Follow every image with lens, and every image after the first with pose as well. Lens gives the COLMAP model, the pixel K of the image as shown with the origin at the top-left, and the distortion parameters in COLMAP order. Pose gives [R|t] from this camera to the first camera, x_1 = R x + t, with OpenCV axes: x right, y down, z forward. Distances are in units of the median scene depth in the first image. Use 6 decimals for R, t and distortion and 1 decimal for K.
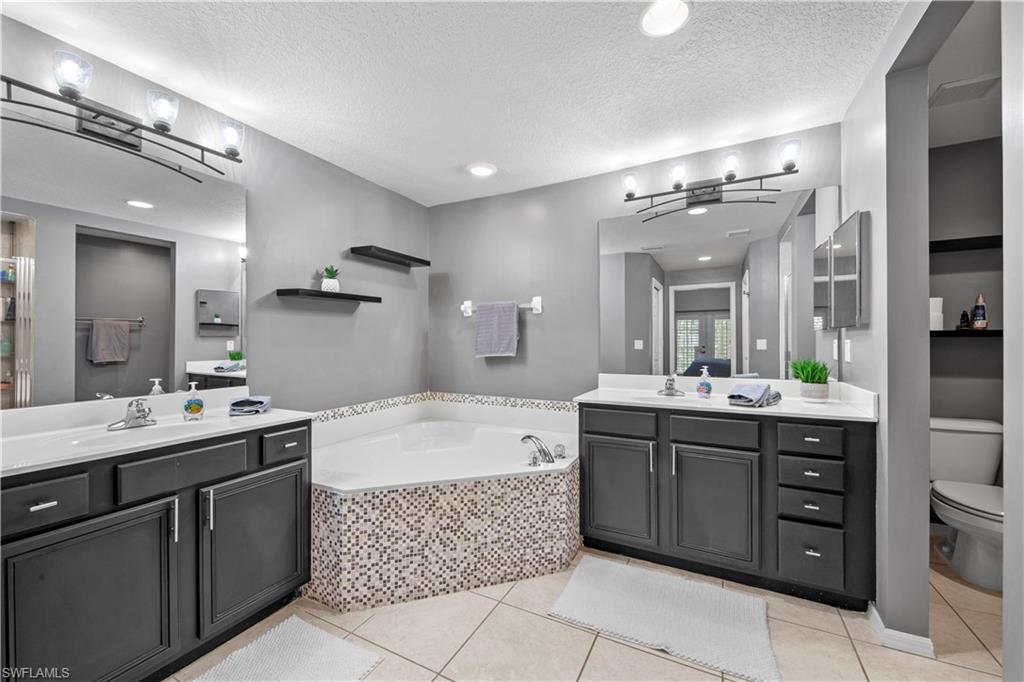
lens RADIAL K [[398.4, 0, 512.3], [0, 398.4, 343.9], [0, 0, 1]] dist [0.005480, -0.000322]
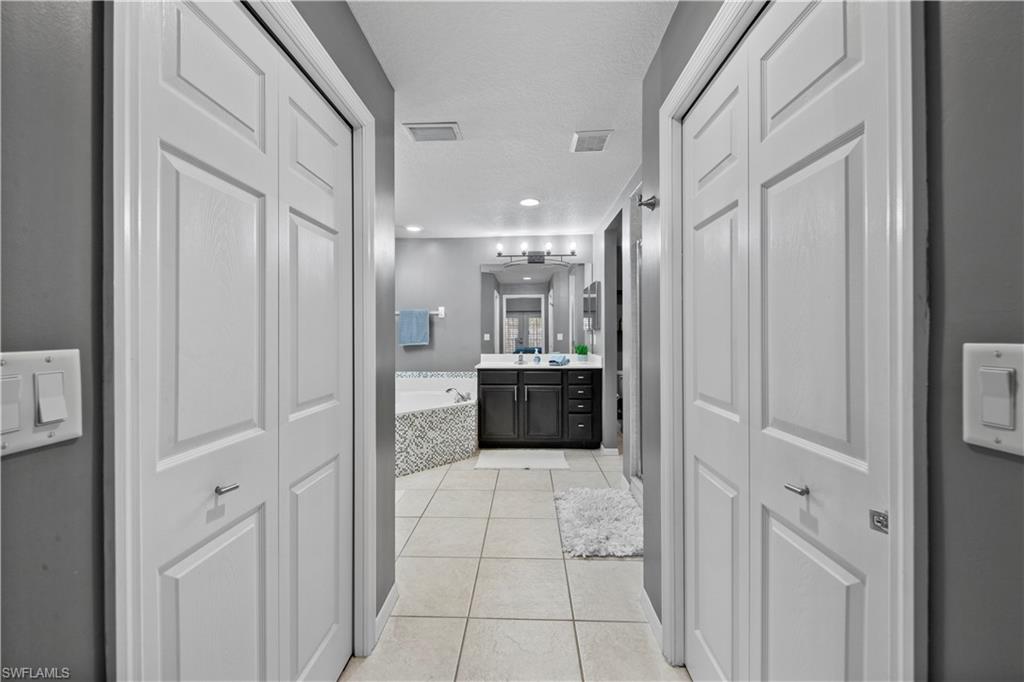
lens RADIAL K [[399.2, 0, 511.6], [0, 399.2, 337.1], [0, 0, 1]] dist [0.003137, -0.003096]
pose [[0.902301, -0.002213, 0.431101, -0.503767], [0.001254, 0.999996, 0.002510, -0.003169], [-0.431105, -0.001725, 0.902300, -0.755106]]
